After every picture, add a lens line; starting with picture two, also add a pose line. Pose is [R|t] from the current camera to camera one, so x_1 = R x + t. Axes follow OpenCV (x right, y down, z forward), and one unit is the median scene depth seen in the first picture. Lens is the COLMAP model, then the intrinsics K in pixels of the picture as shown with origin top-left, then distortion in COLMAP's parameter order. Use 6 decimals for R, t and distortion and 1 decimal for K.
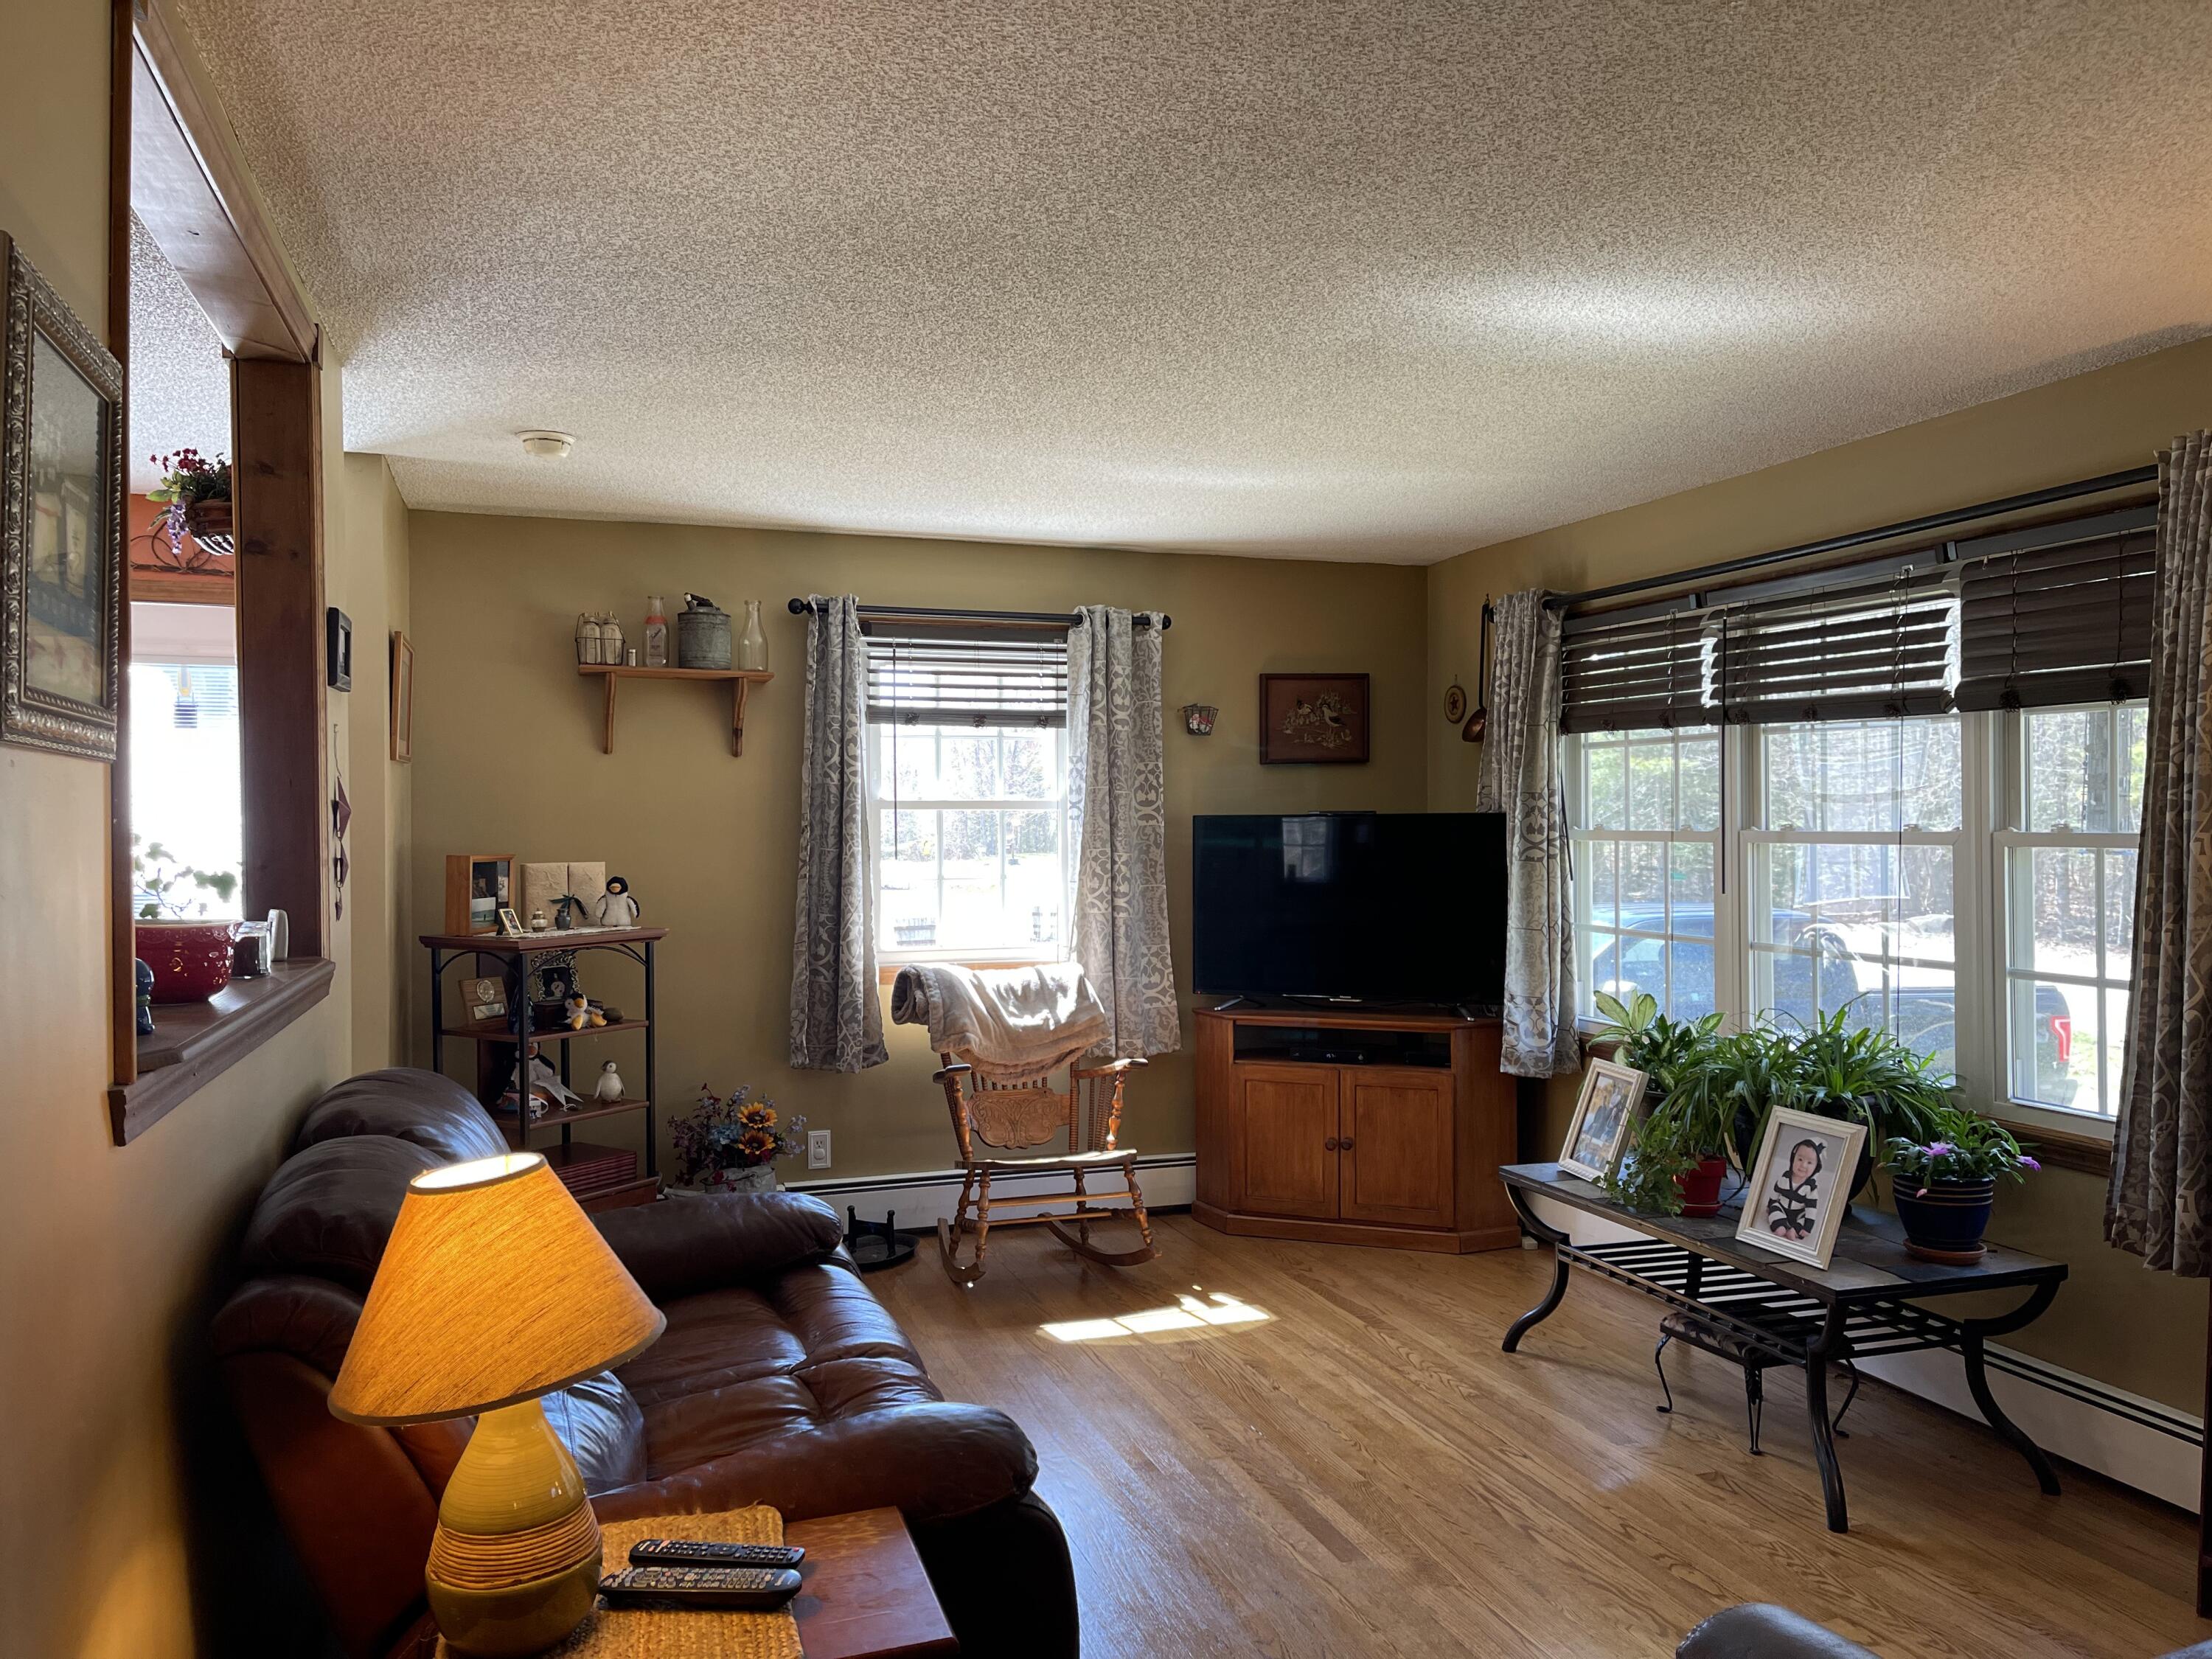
lens RADIAL K [[1663.8, 0, 1101.0], [0, 1663.8, 833.4], [0, 0, 1]] dist [0.068825, -0.083038]
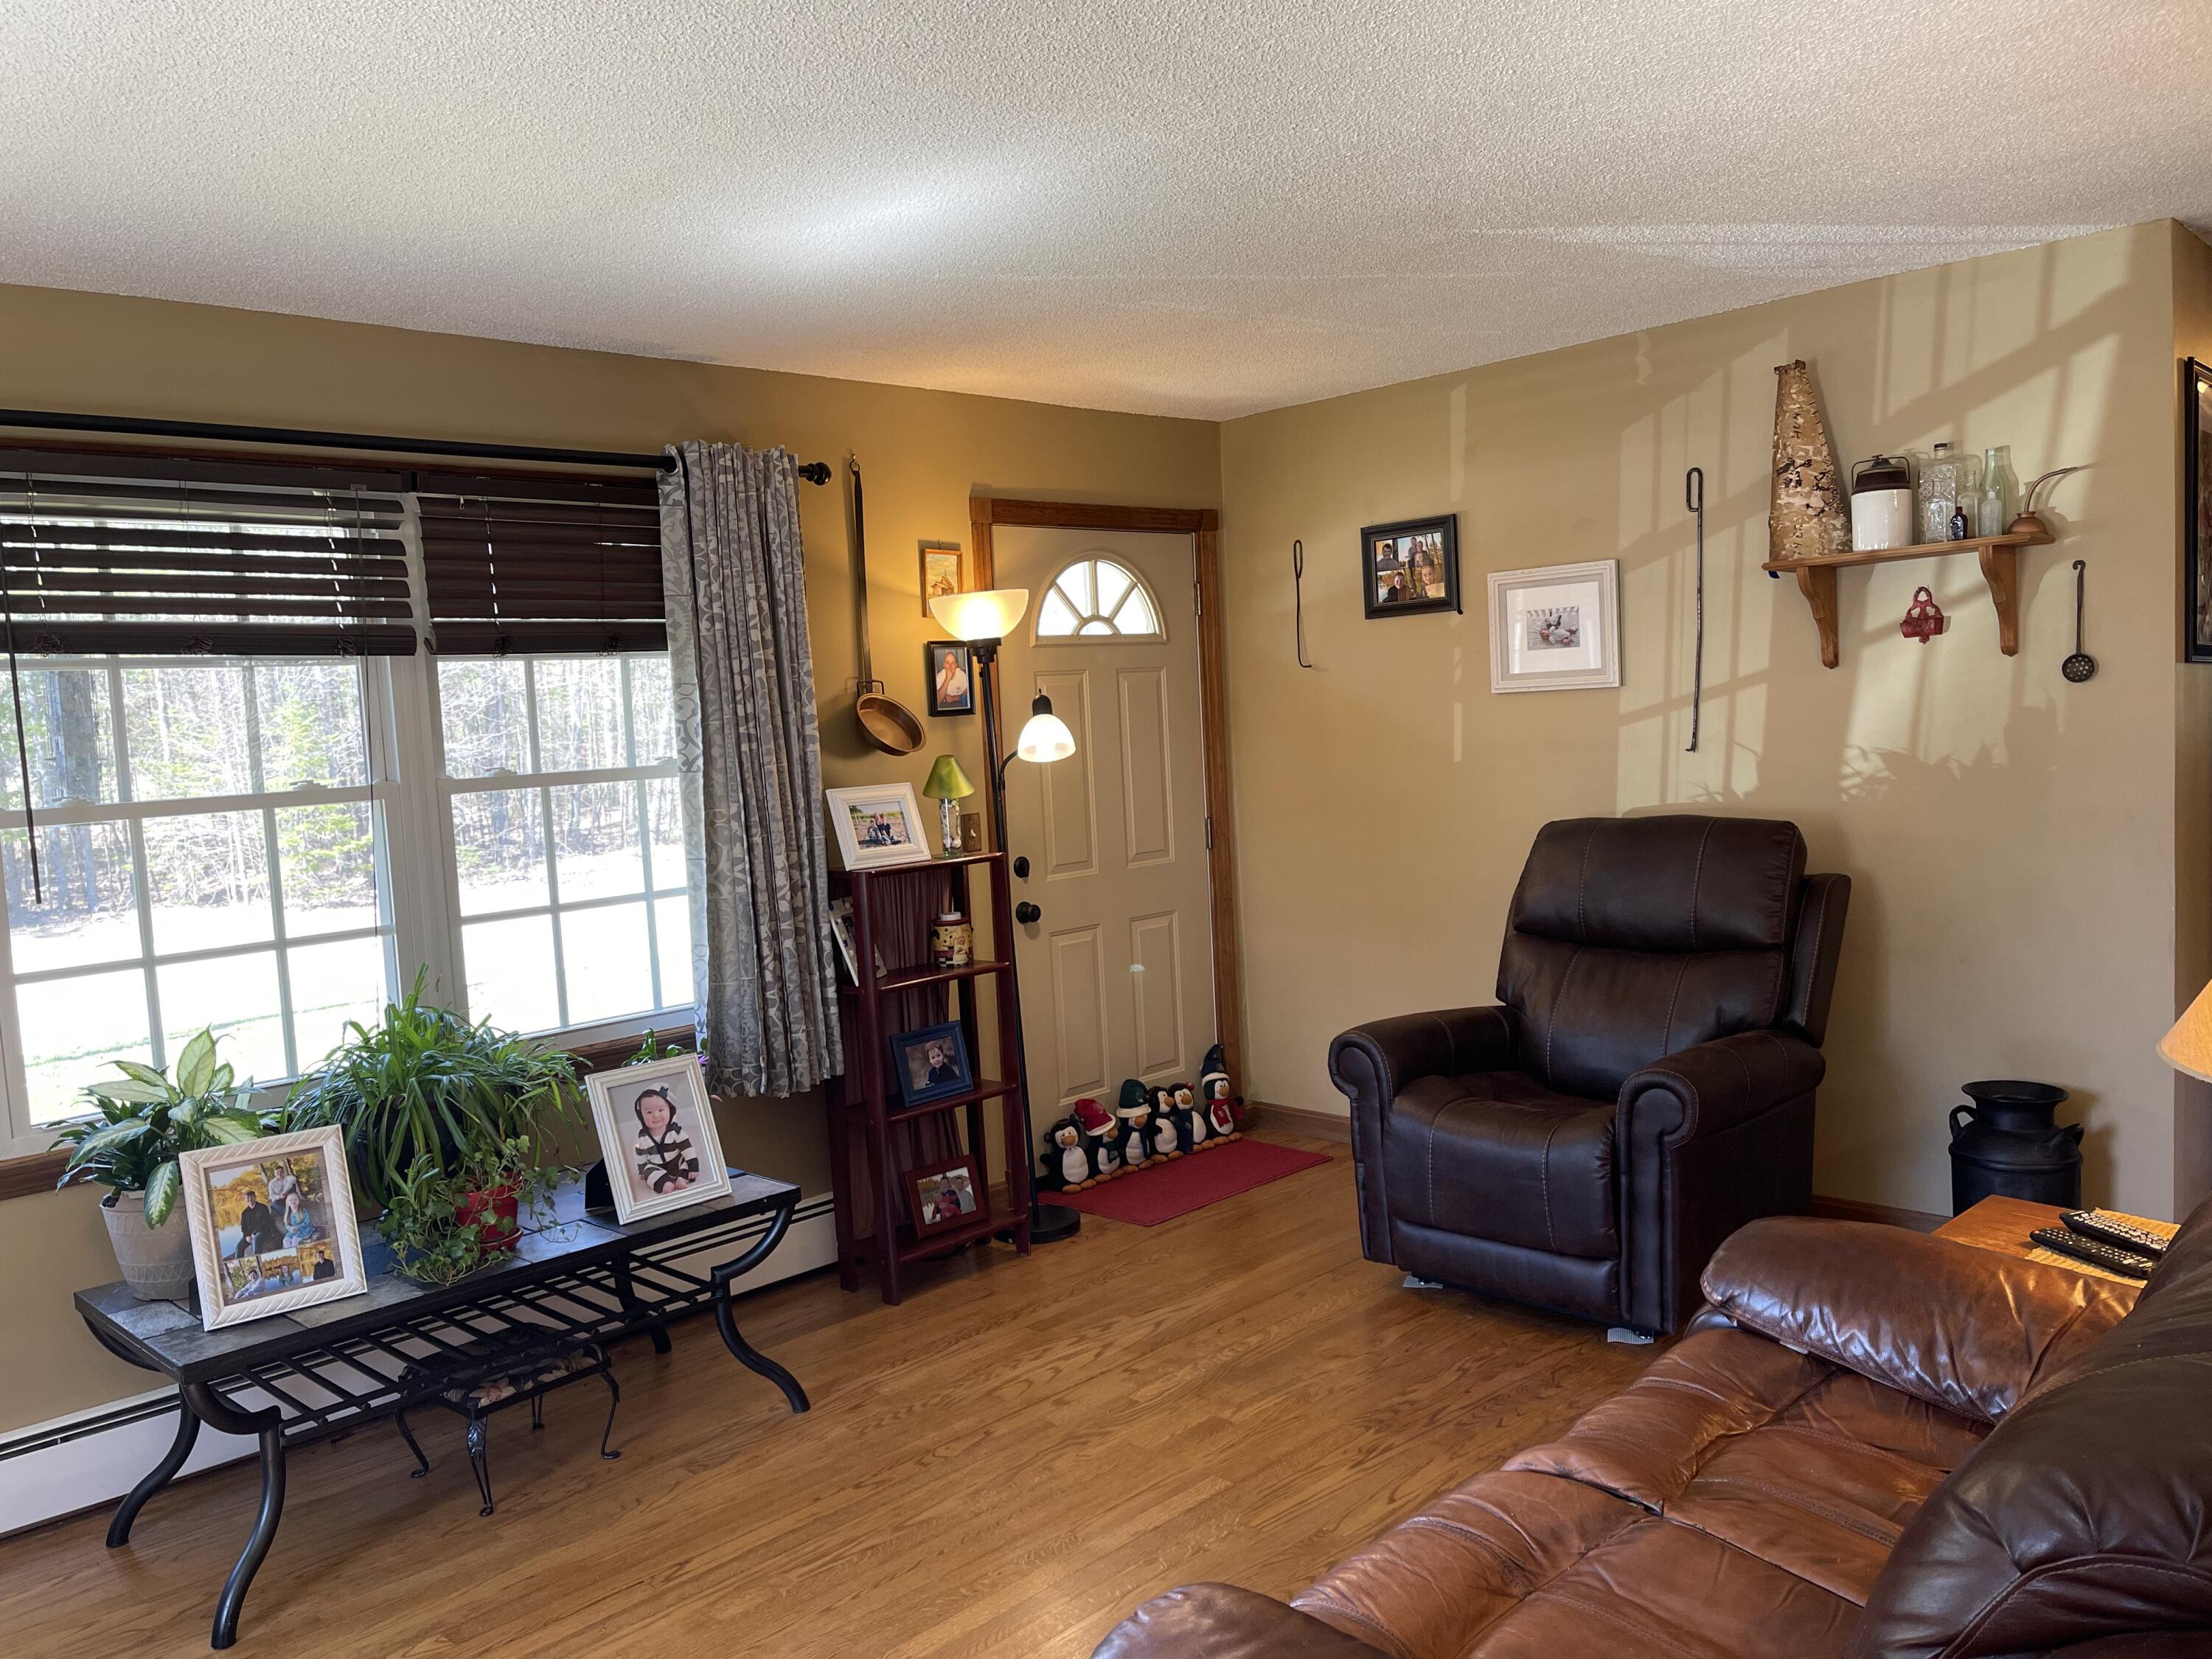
lens RADIAL K [[1663.8, 0, 1085.2], [0, 1663.8, 851.1], [0, 0, 1]] dist [0.068825, -0.083038]
pose [[-0.437716, -0.046264, 0.897922, -0.545671], [0.067481, 0.994168, 0.084118, -0.017782], [-0.896578, 0.097413, -0.432041, 1.178720]]
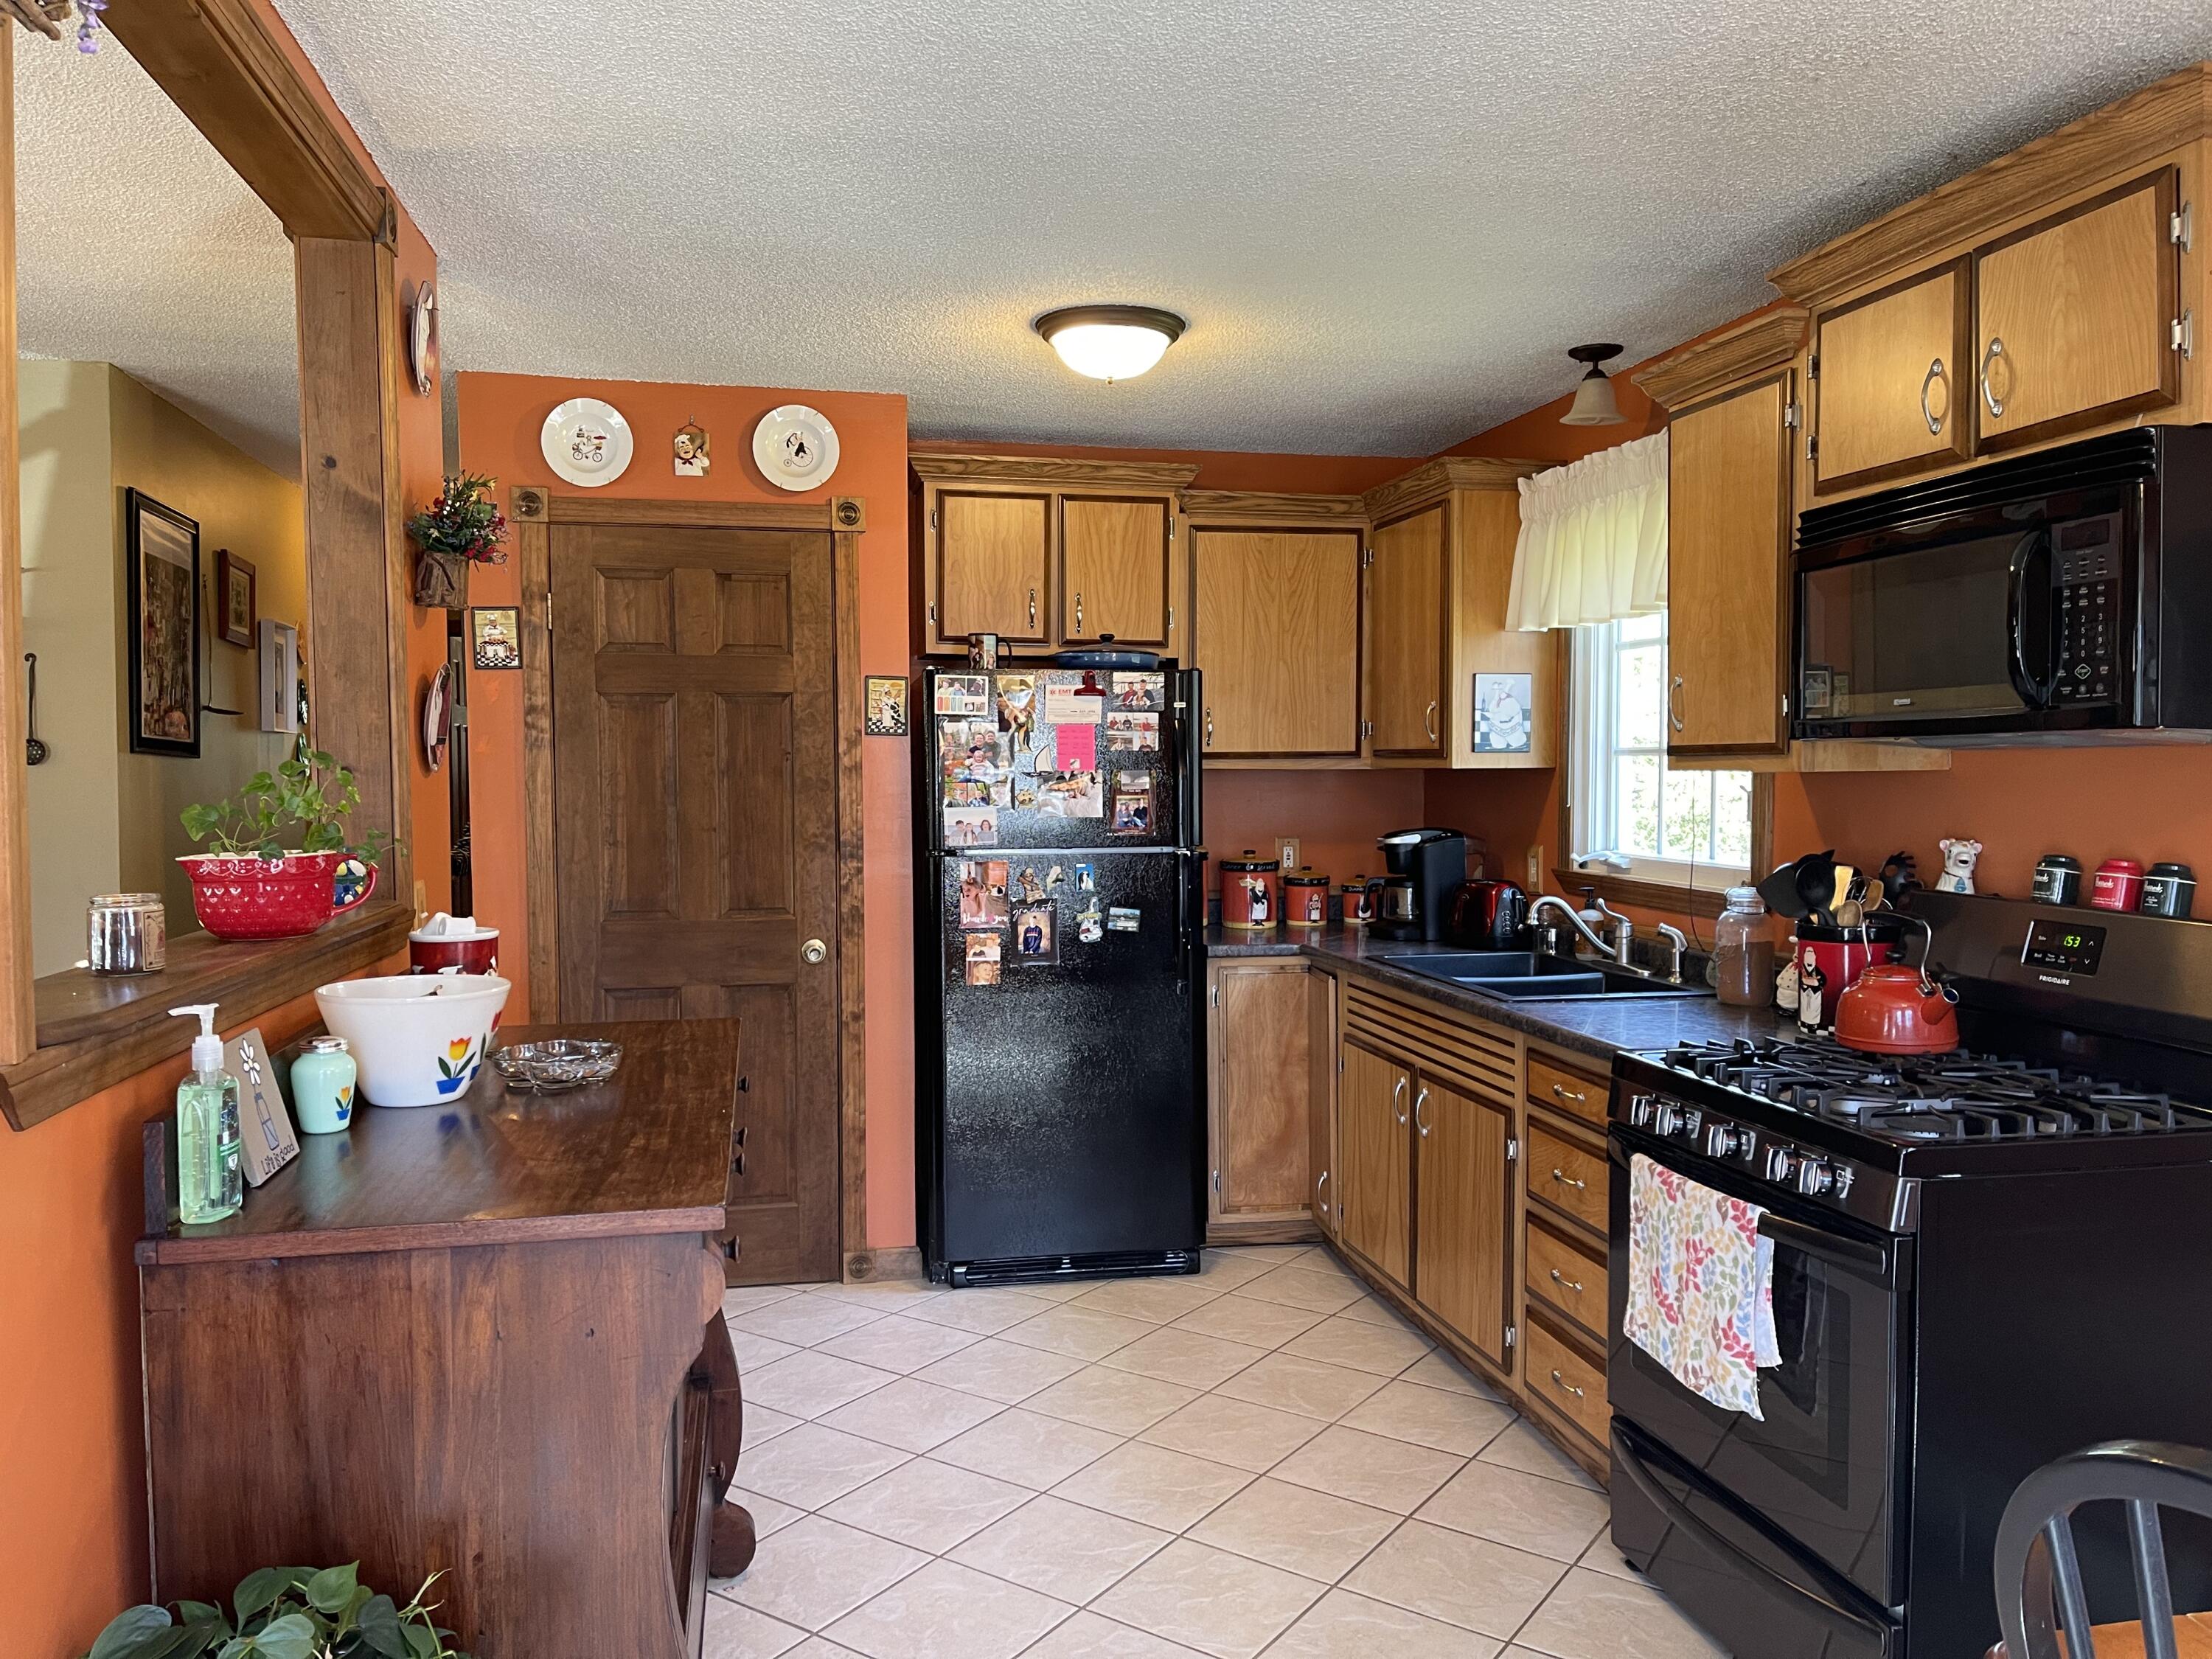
lens RADIAL K [[1663.8, 0, 1106.1], [0, 1663.8, 845.7], [0, 0, 1]] dist [0.068825, -0.083038]
pose [[-0.993259, -0.004299, 0.115833, -0.721322], [0.002583, 0.998243, 0.059197, -0.003508], [-0.115884, 0.059098, -0.991503, 1.206993]]
